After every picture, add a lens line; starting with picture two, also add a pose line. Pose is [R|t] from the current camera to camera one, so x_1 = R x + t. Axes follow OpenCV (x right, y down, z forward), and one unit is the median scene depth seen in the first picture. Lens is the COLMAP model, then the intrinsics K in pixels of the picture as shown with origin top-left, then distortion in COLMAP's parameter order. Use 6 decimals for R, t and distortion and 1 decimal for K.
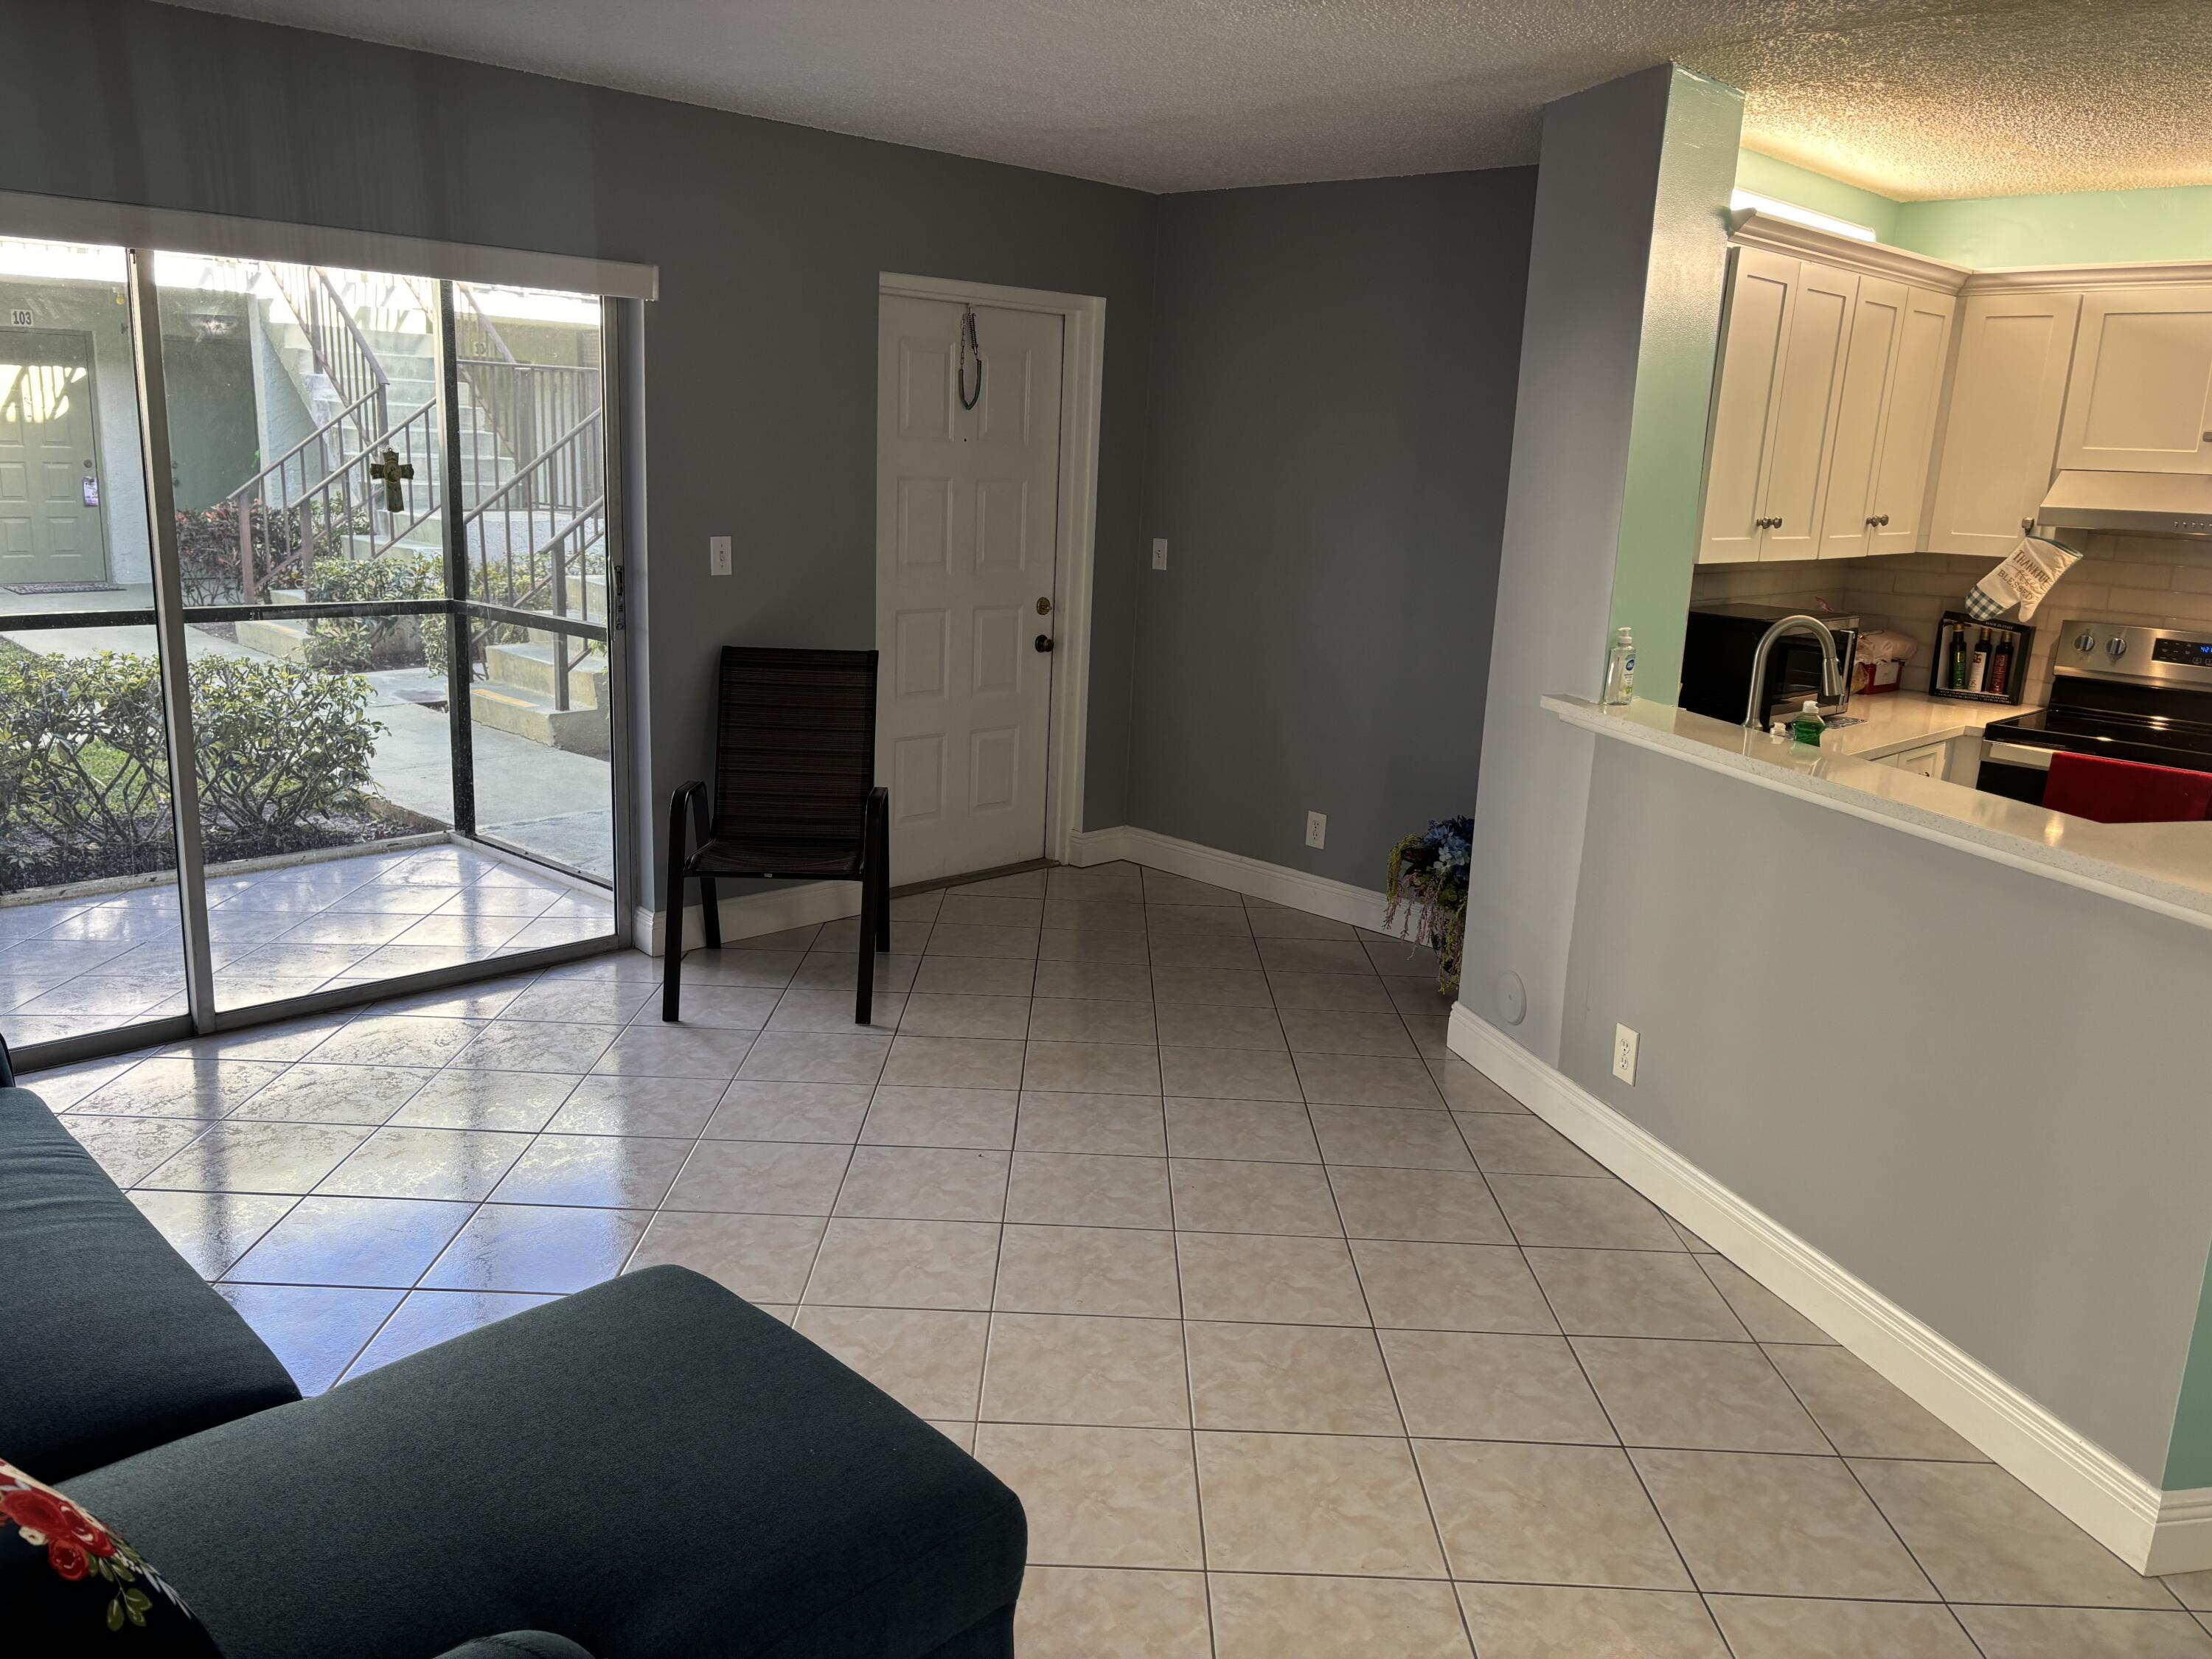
lens RADIAL K [[1674.2, 0, 1087.5], [0, 1674.2, 834.2], [0, 0, 1]] dist [0.040853, -0.031635]
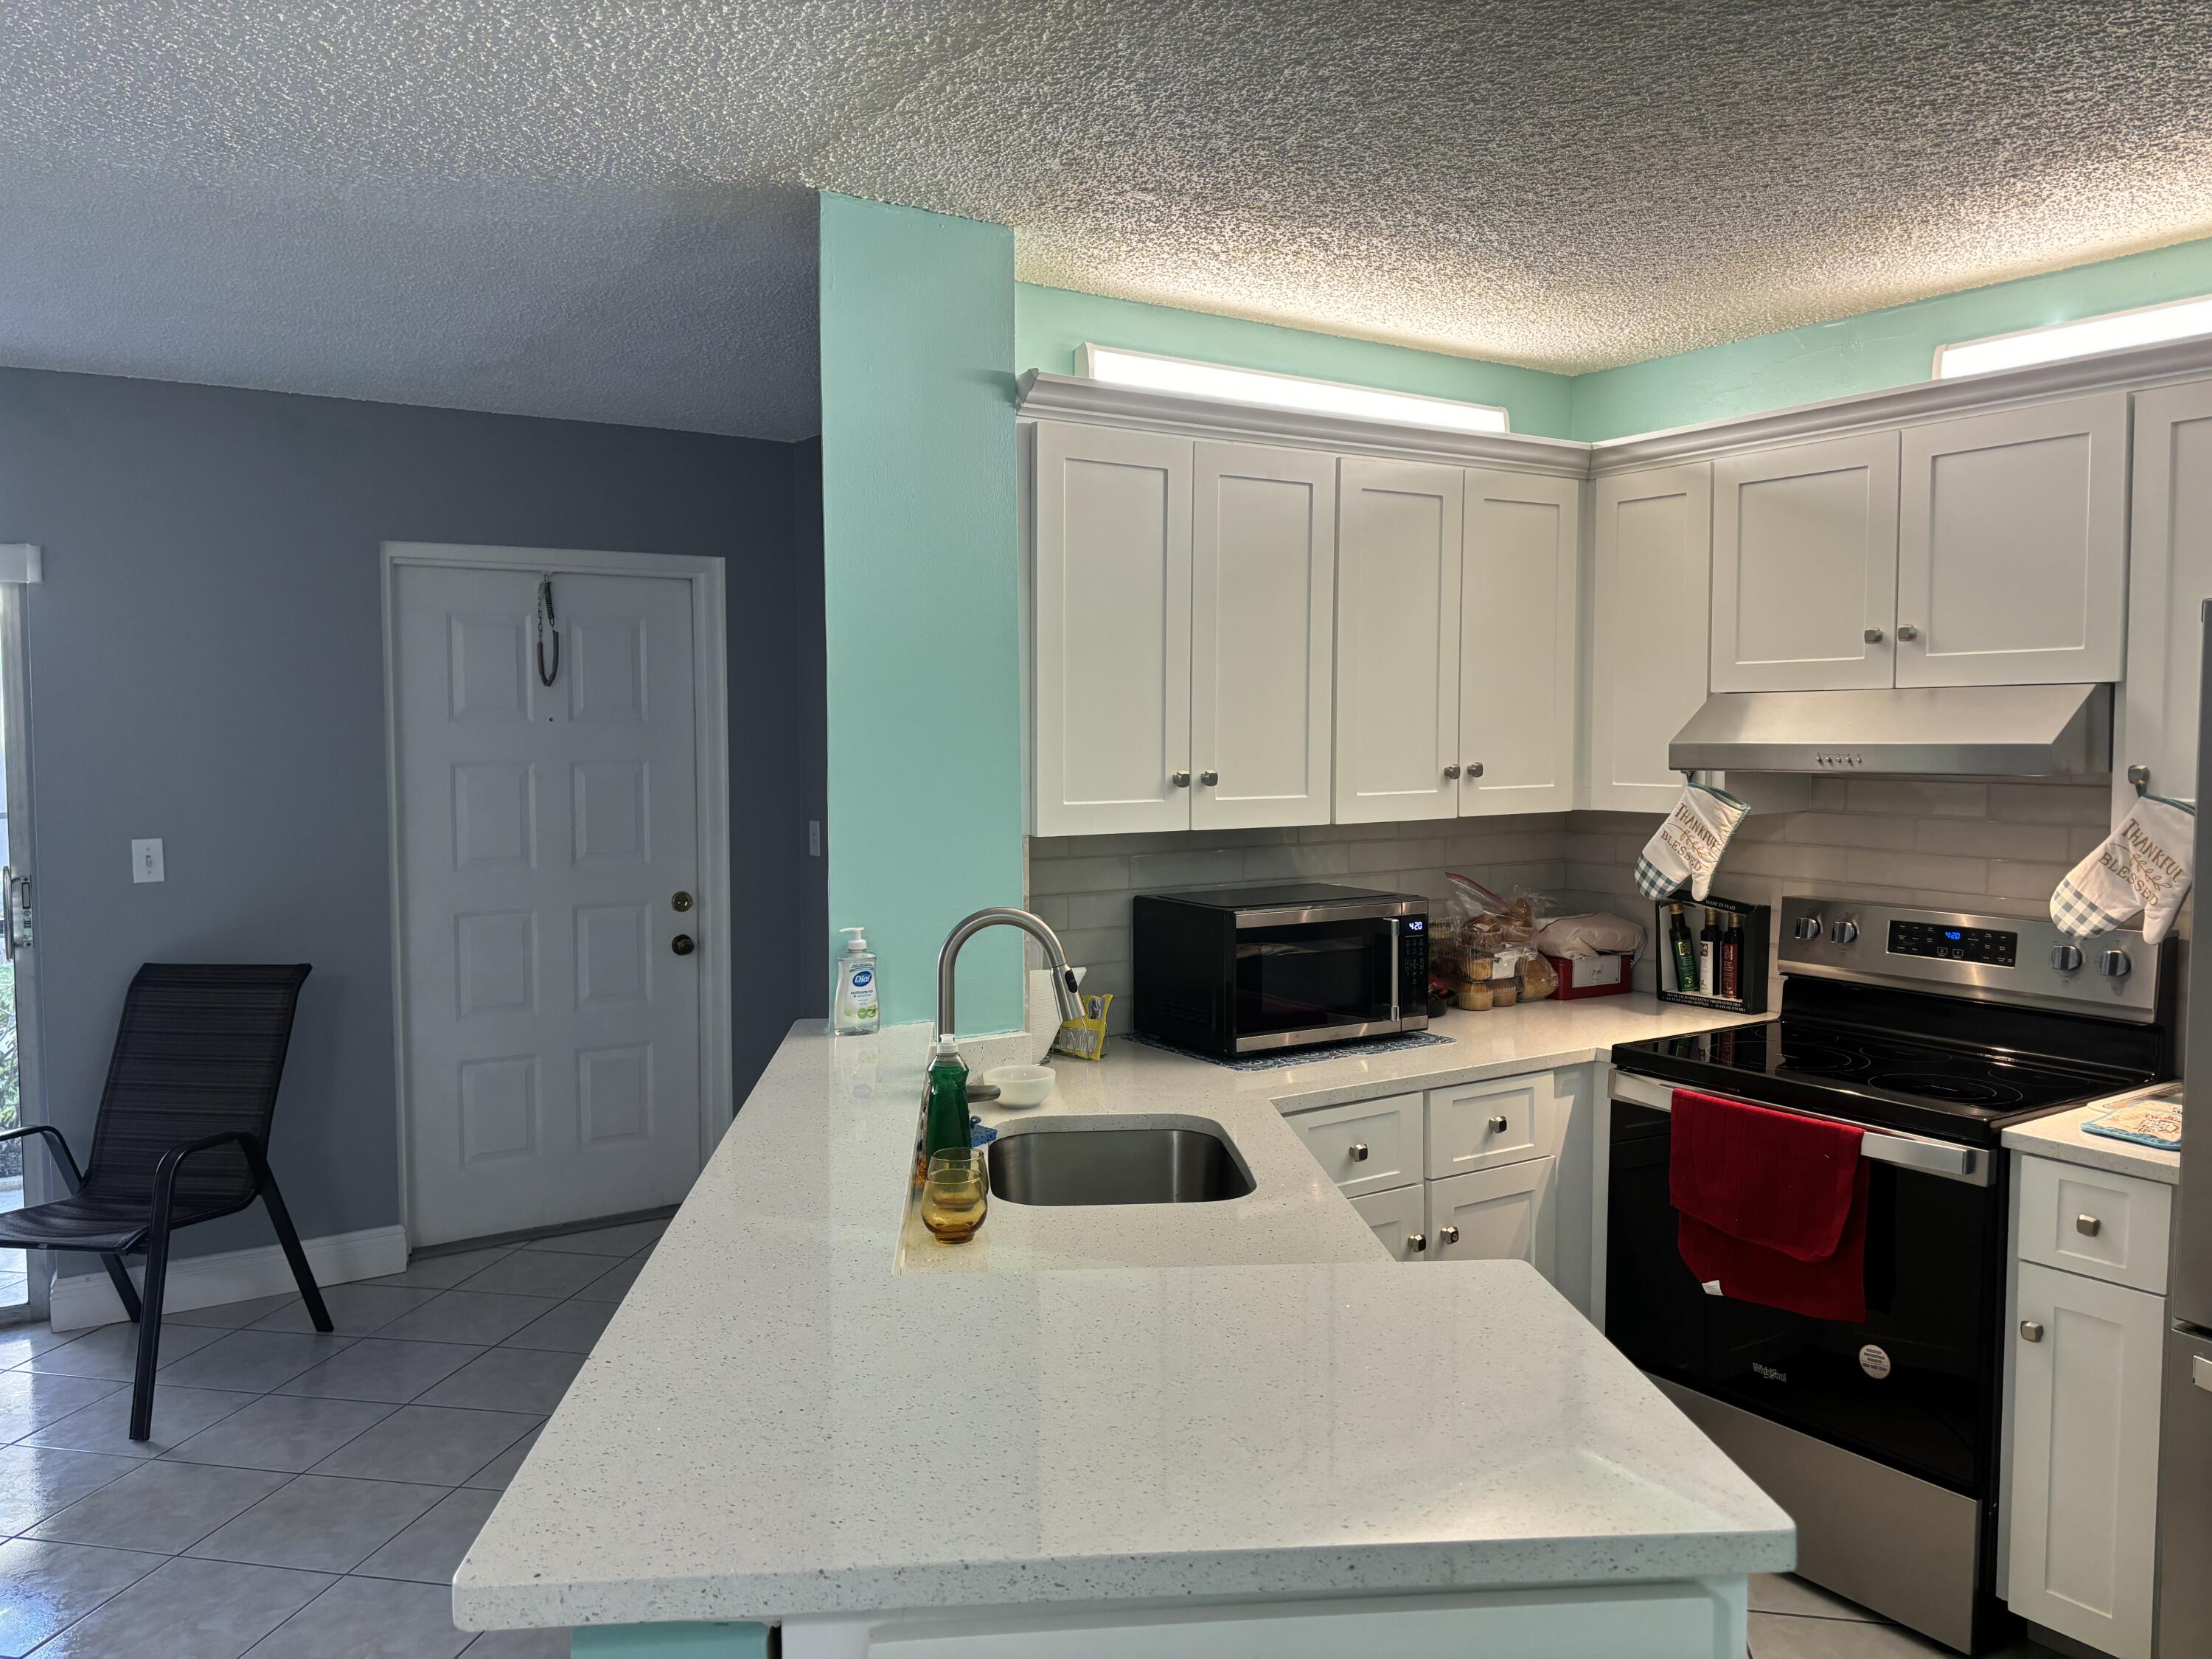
lens RADIAL K [[1674.2, 0, 1109.7], [0, 1674.2, 816.8], [0, 0, 1]] dist [0.040853, -0.031635]
pose [[0.979075, -0.034120, -0.200617, 0.448229], [-0.001666, 0.984467, -0.175561, -0.034287], [0.203491, 0.172221, 0.963811, 0.249073]]
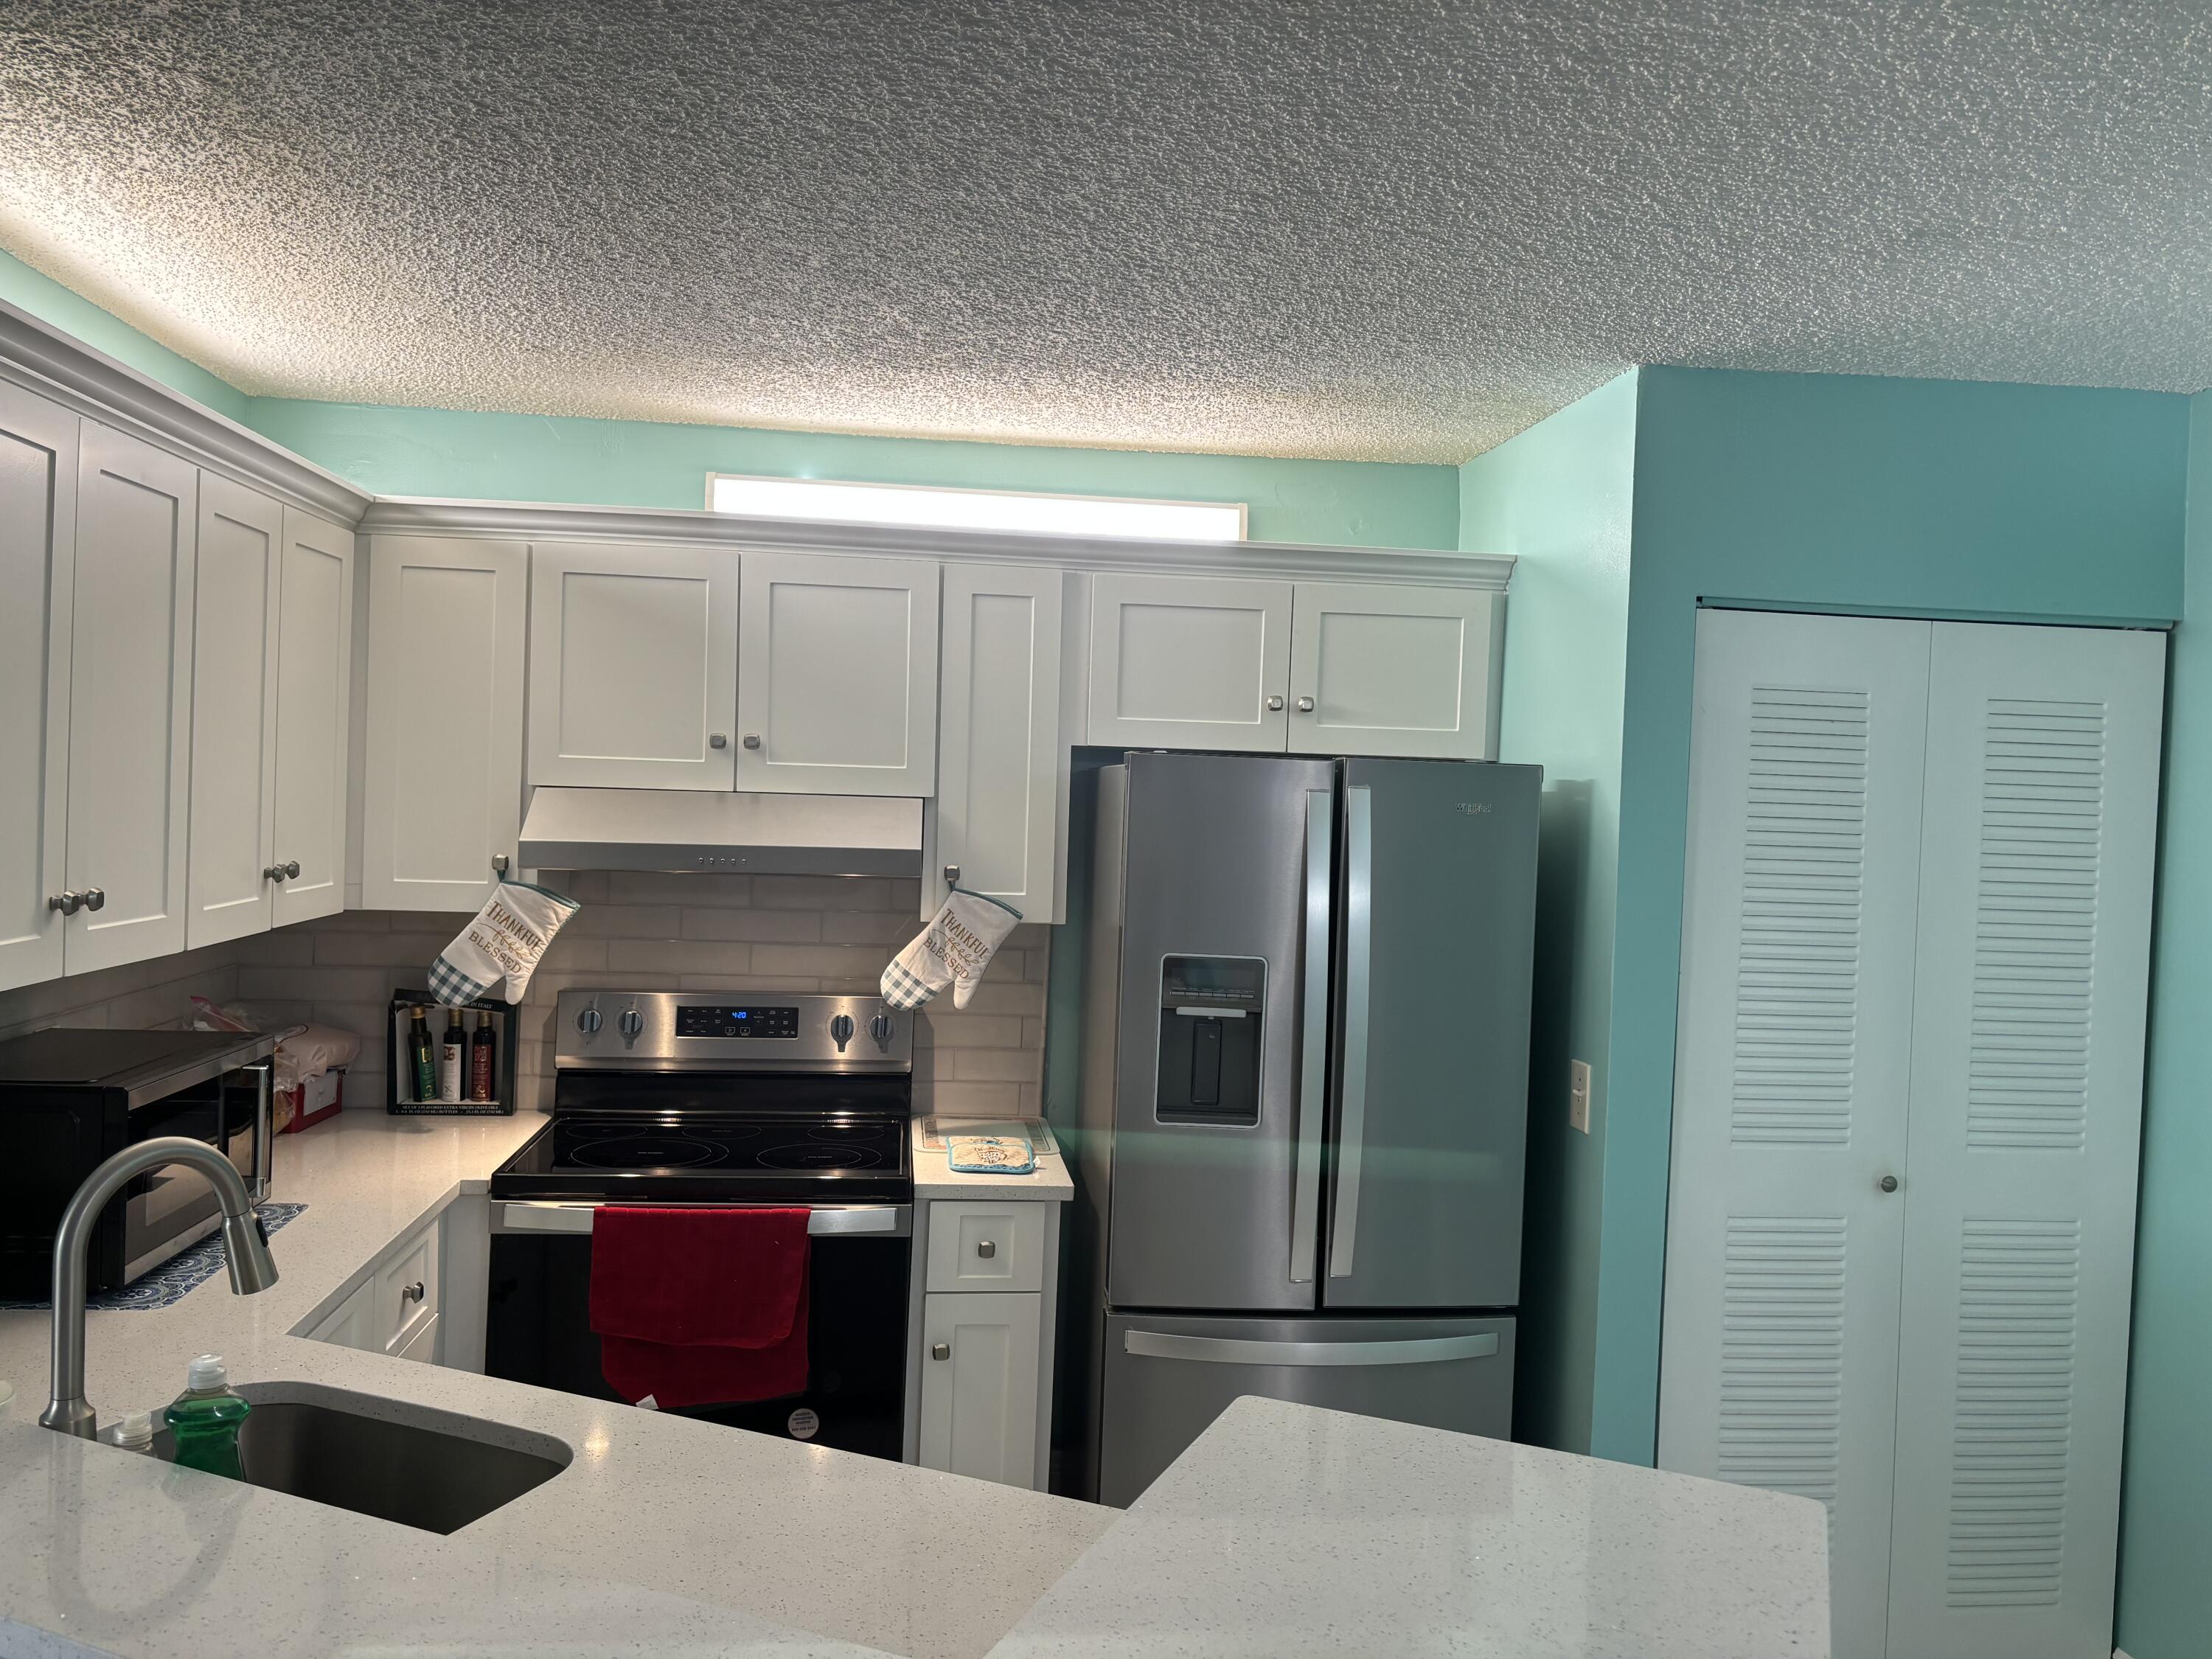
lens RADIAL K [[1674.2, 0, 1070.0], [0, 1674.2, 822.2], [0, 0, 1]] dist [0.040853, -0.031635]
pose [[0.636046, -0.036107, 0.770806, 0.174519], [0.168745, 0.981236, -0.093279, -0.095432], [-0.752975, 0.189399, 0.630204, 0.385548]]
